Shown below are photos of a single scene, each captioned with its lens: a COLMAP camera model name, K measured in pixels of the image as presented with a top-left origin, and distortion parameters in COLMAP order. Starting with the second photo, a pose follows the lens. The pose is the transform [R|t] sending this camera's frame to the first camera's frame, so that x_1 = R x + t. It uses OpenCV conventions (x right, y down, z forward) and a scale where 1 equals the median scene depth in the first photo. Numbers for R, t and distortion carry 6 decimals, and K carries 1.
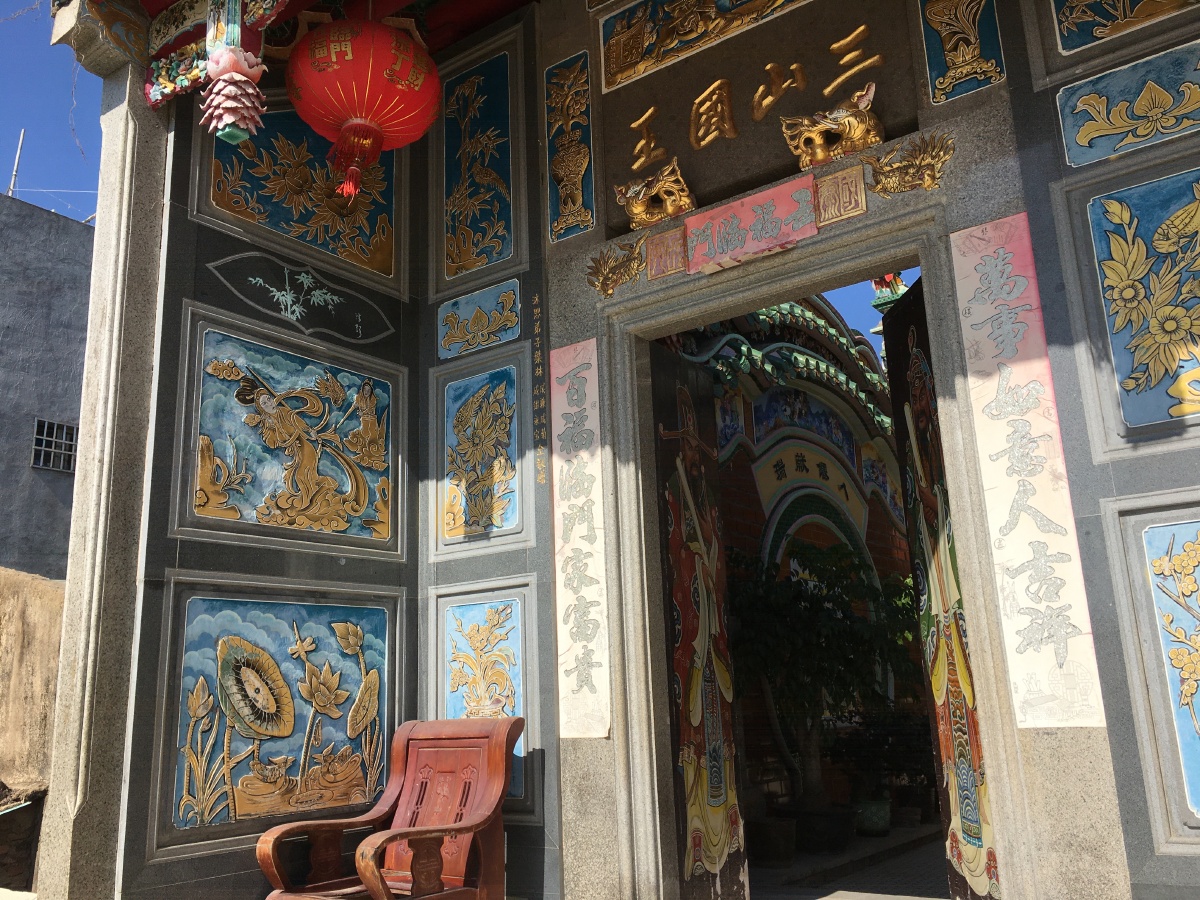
lens RADIAL K [[1028.6, 0, 595.2], [0, 1028.6, 442.7], [0, 0, 1]] dist [0.086252, -0.116832]
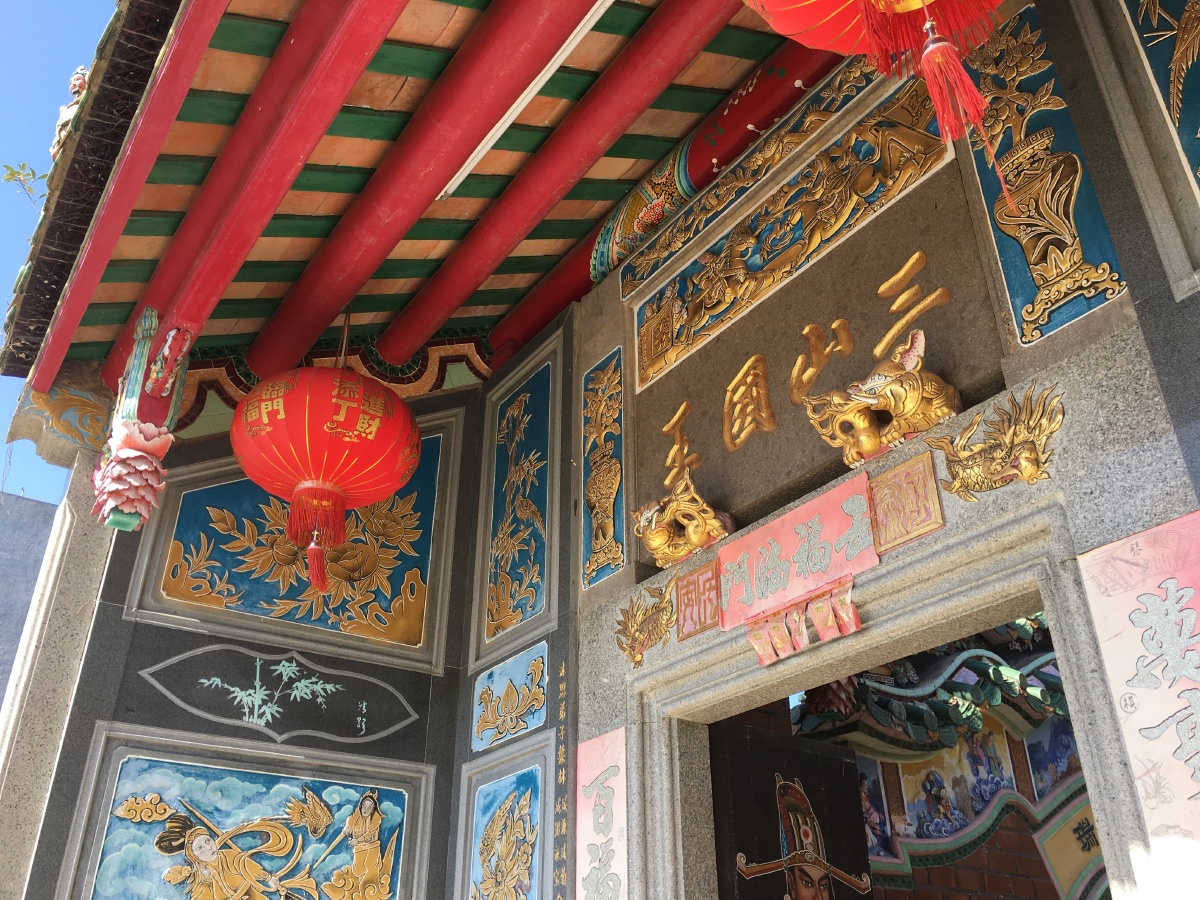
lens RADIAL K [[1028.6, 0, 596.7], [0, 1028.6, 438.1], [0, 0, 1]] dist [0.086252, -0.116832]
pose [[0.940382, -0.137885, -0.310918, 0.232264], [0.048648, 0.959268, -0.278276, -0.097252], [0.336623, 0.246560, 0.908786, 0.316104]]
